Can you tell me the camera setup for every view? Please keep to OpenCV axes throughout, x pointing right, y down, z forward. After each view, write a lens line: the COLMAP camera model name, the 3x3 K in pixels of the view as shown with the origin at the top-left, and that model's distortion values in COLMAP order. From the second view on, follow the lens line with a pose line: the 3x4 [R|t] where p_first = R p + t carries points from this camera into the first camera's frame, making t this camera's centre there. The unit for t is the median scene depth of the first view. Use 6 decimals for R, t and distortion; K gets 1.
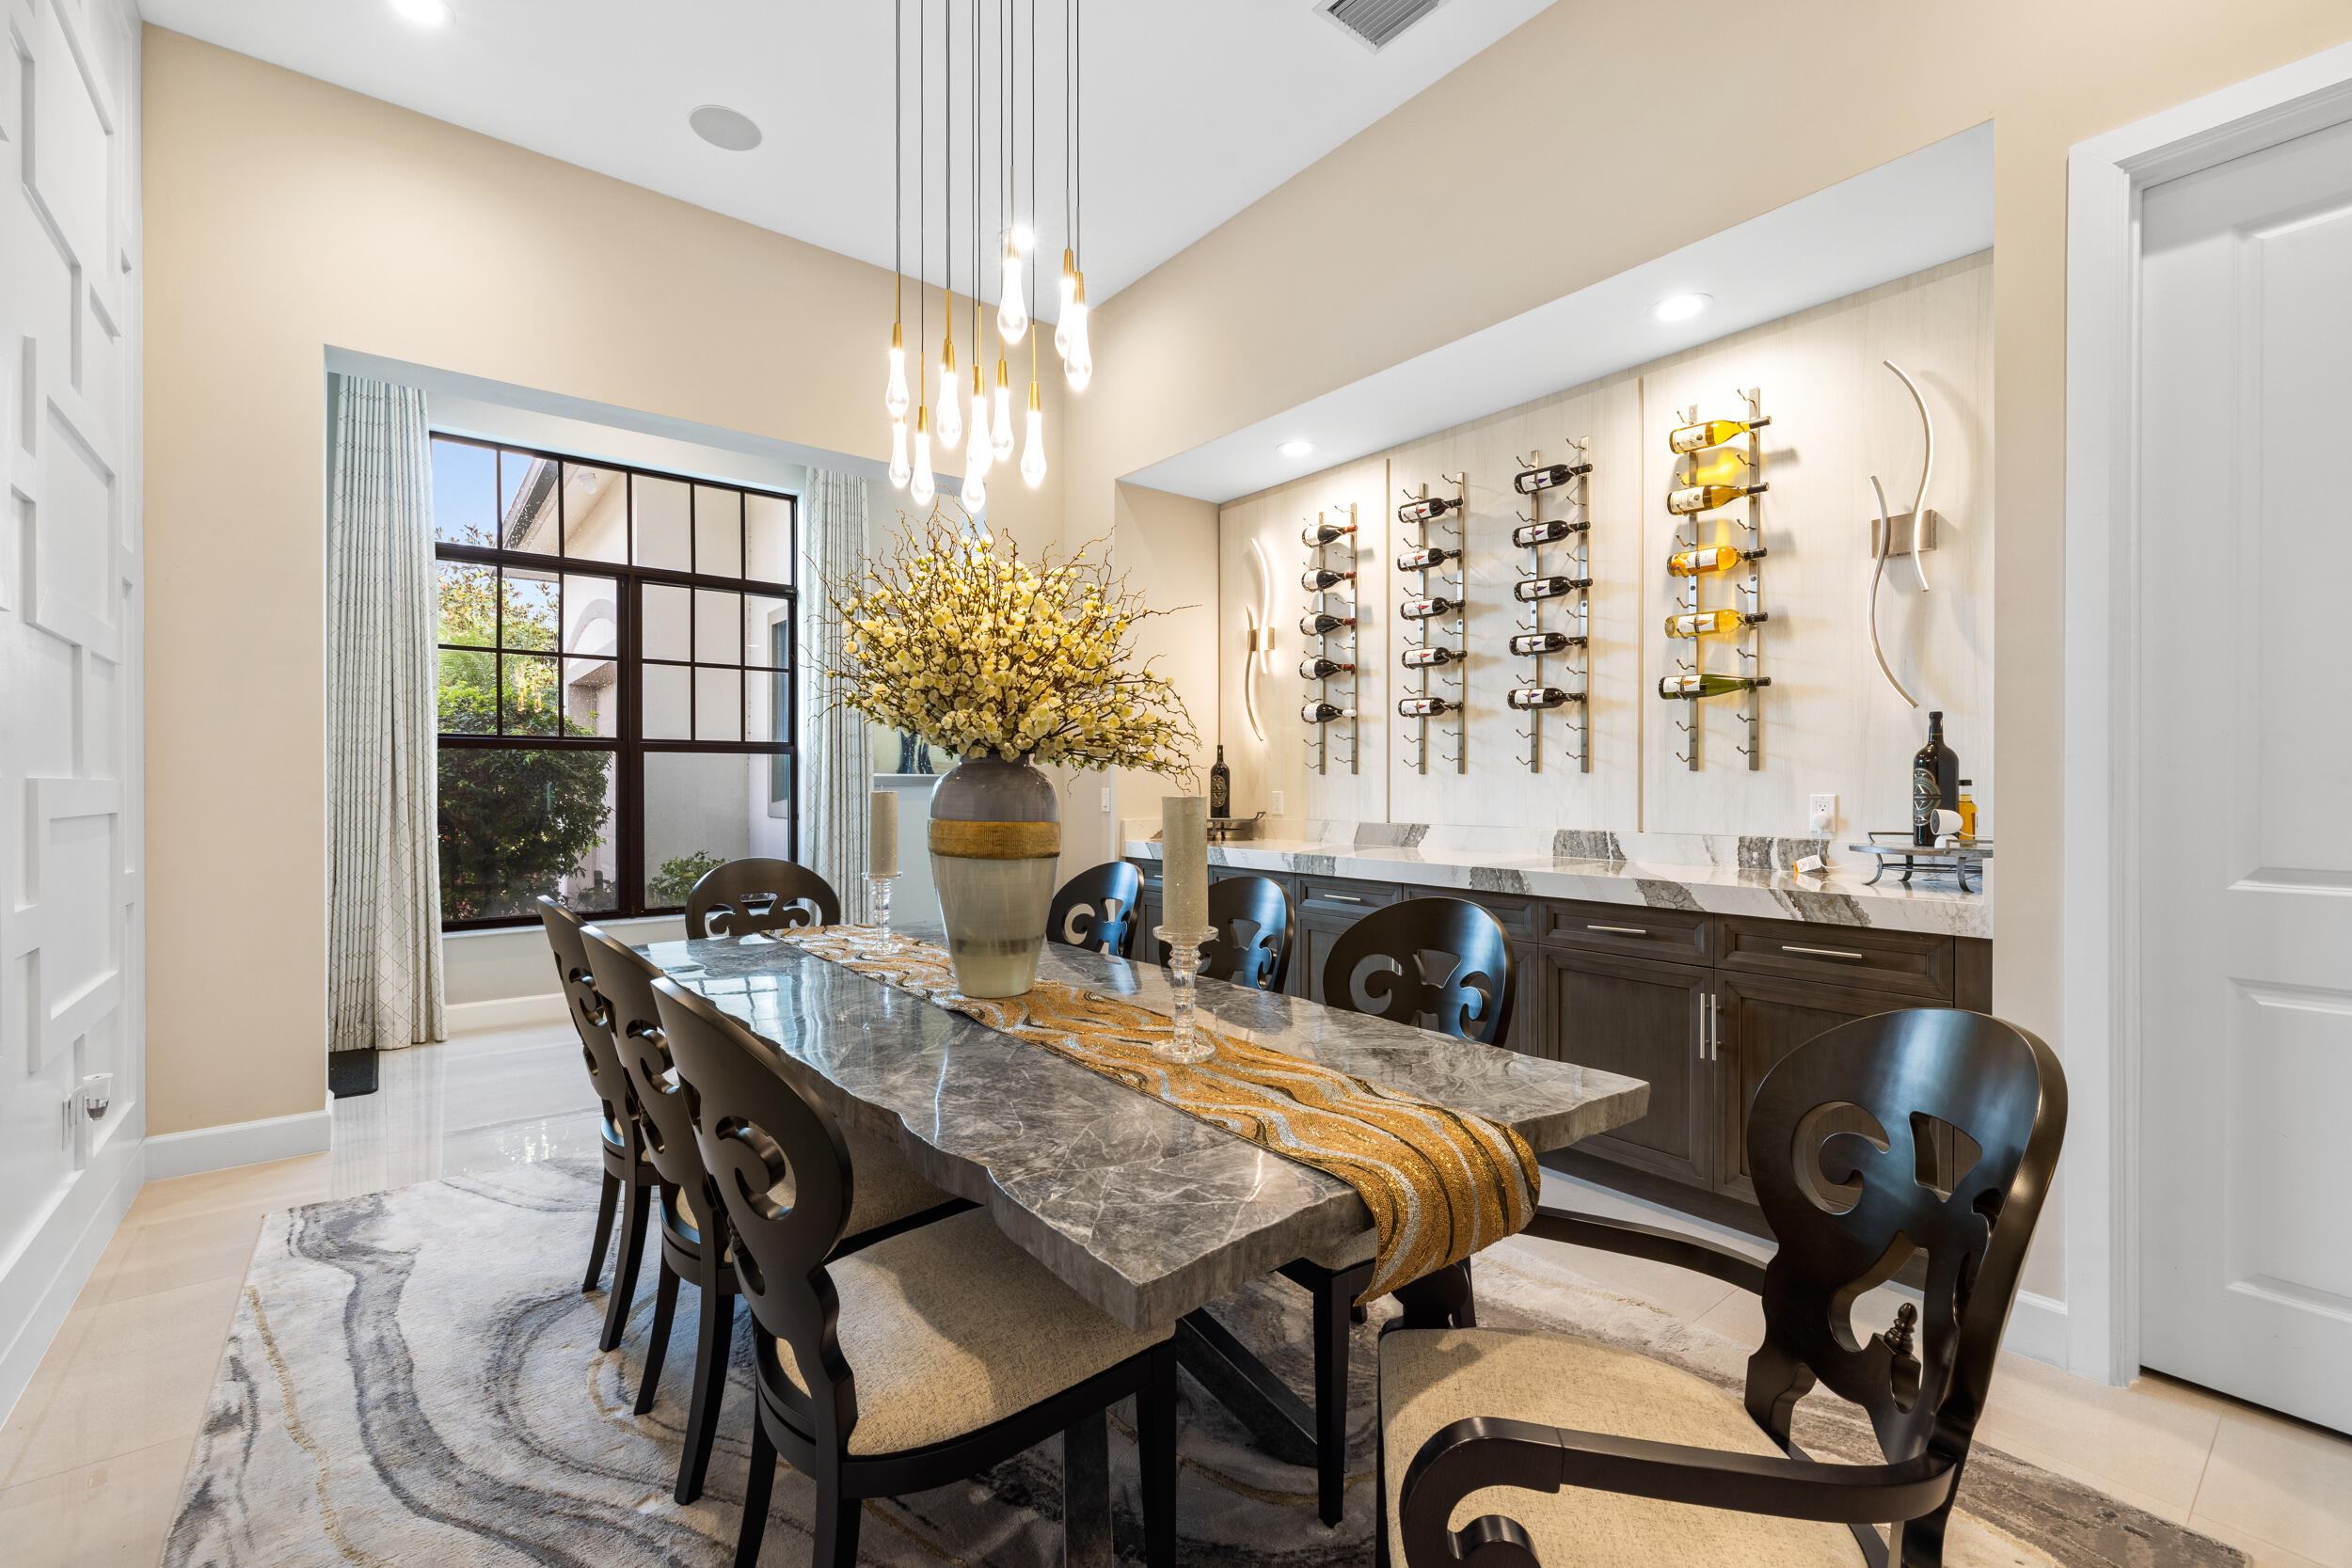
lens RADIAL K [[1025.6, 0, 1177.4], [0, 1025.6, 792.0], [0, 0, 1]] dist [0.004307, 0.000344]
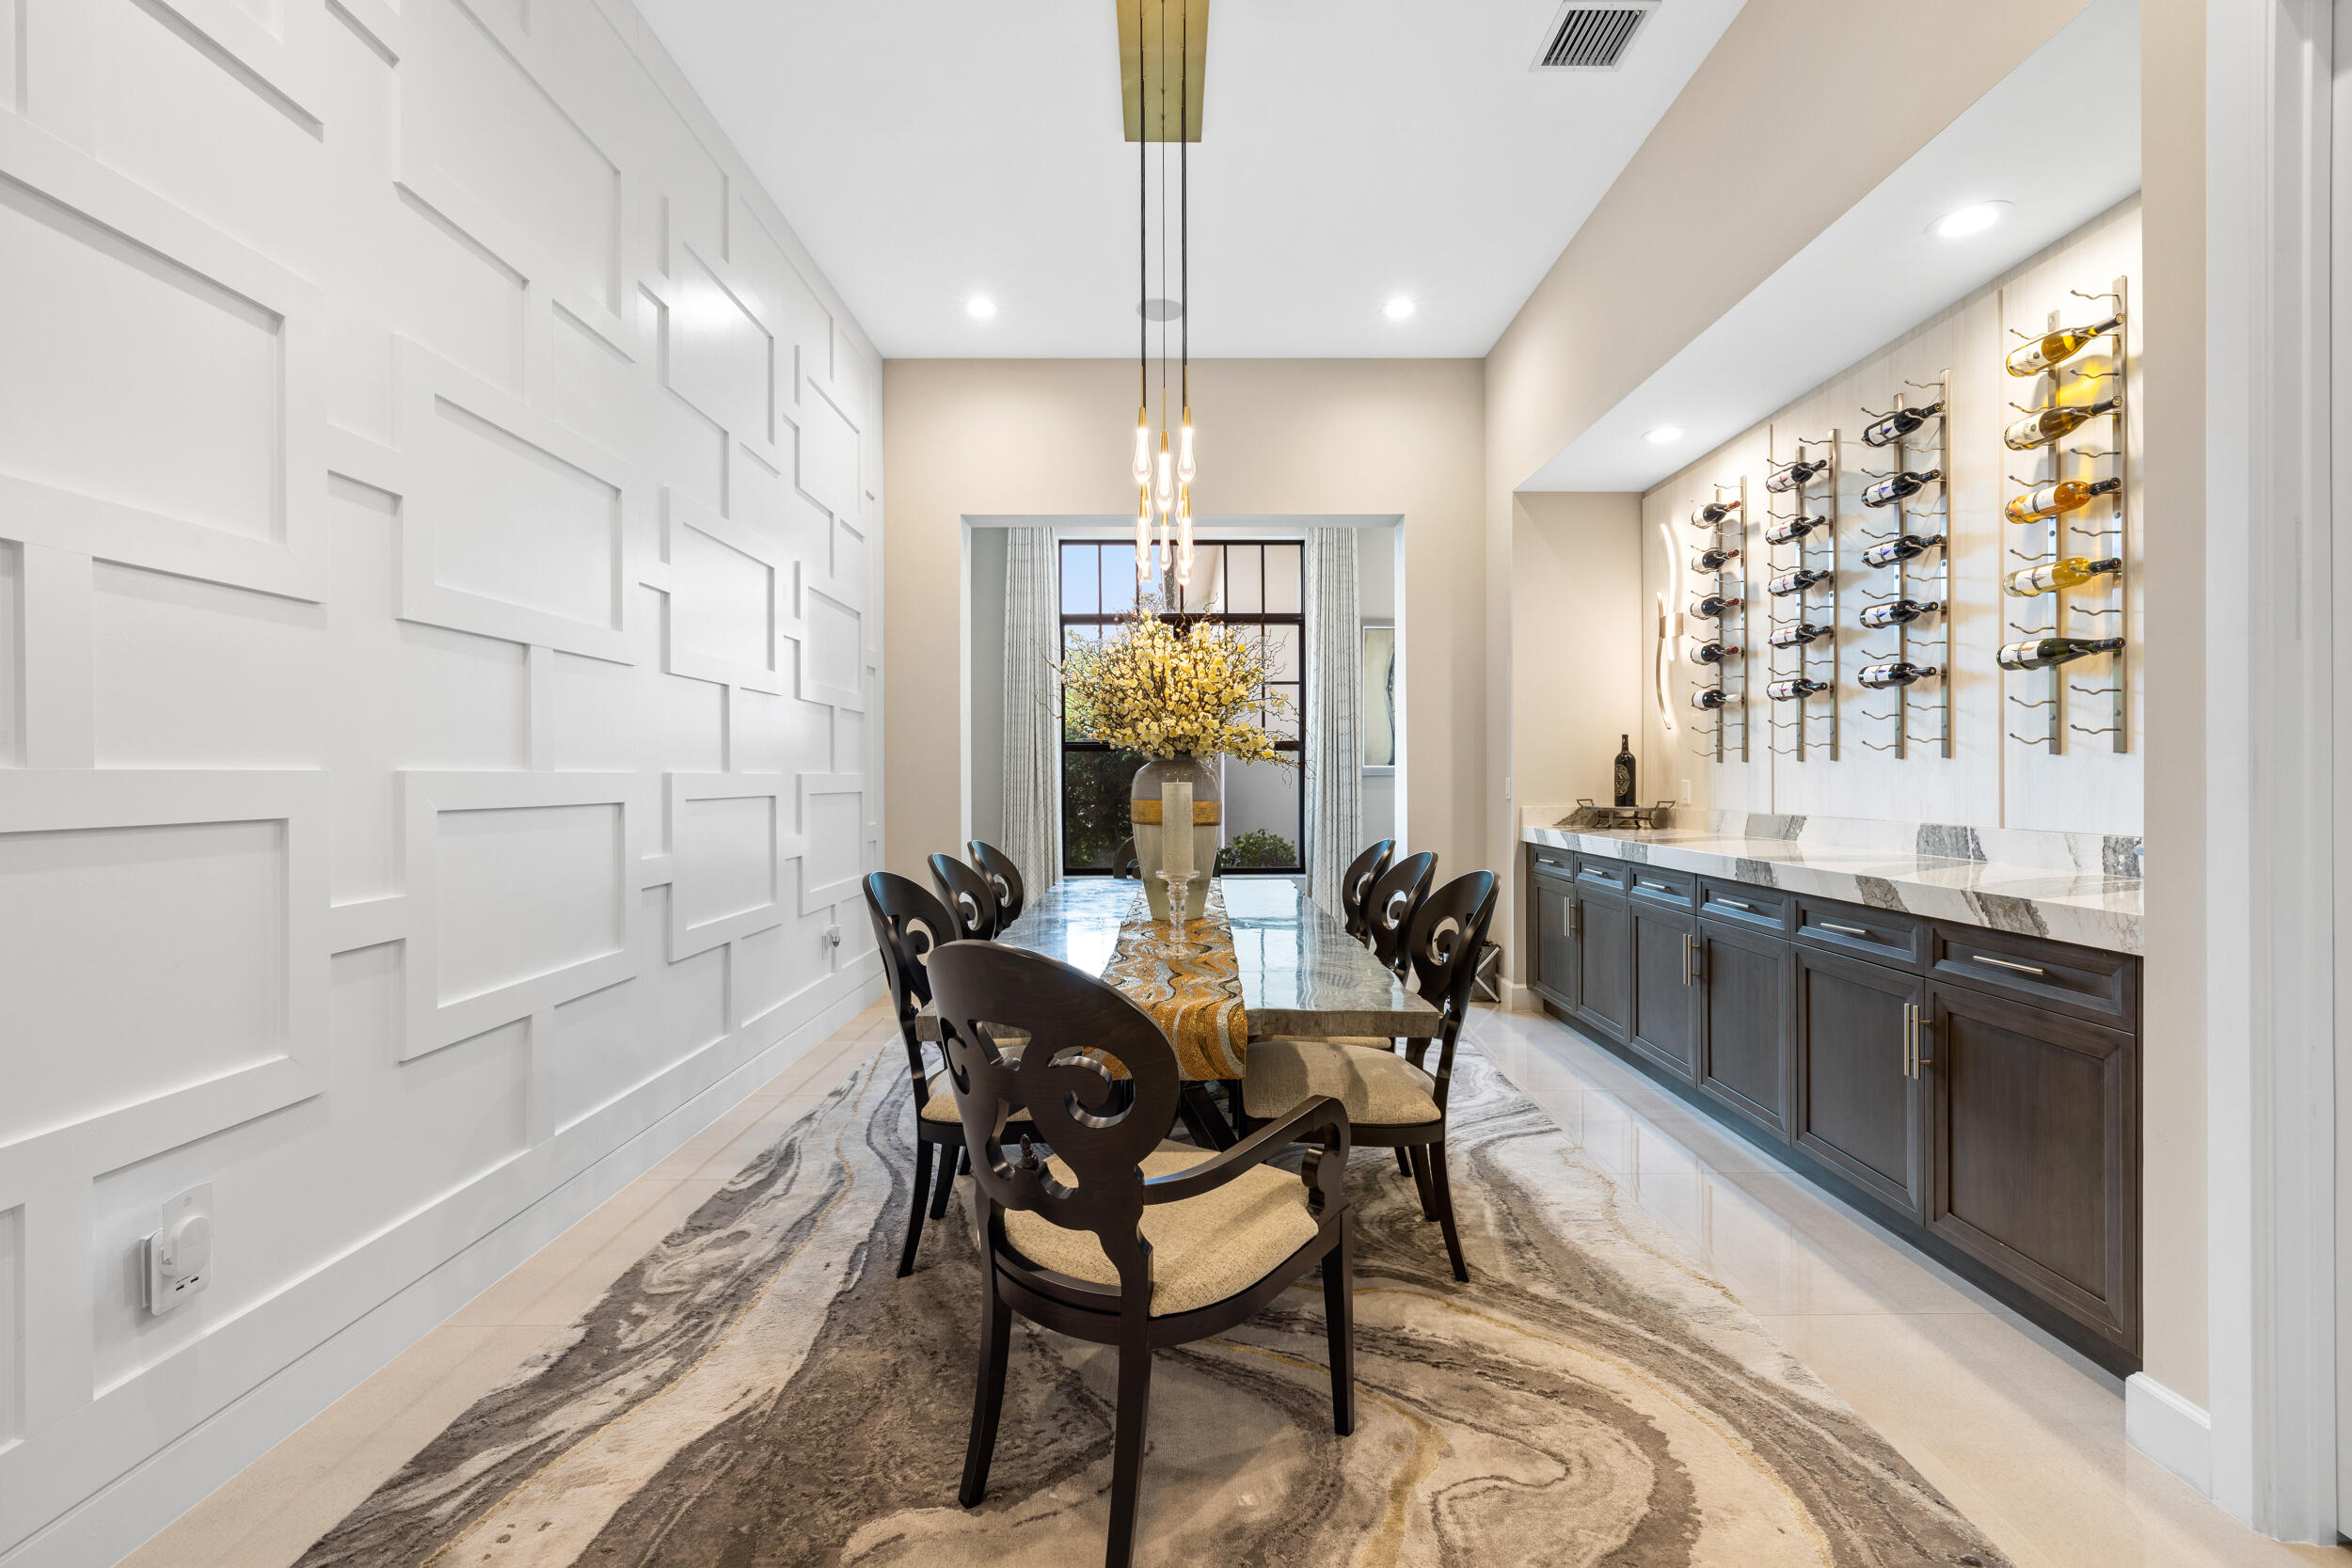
lens RADIAL K [[1025.6, 0, 1189.6], [0, 1025.6, 778.4], [0, 0, 1]] dist [0.004307, 0.000344]
pose [[0.784933, -0.002239, -0.619577, 0.406414], [0.000227, 0.999994, -0.003327, 0.000992], [0.619581, 0.002471, 0.784929, -0.070107]]
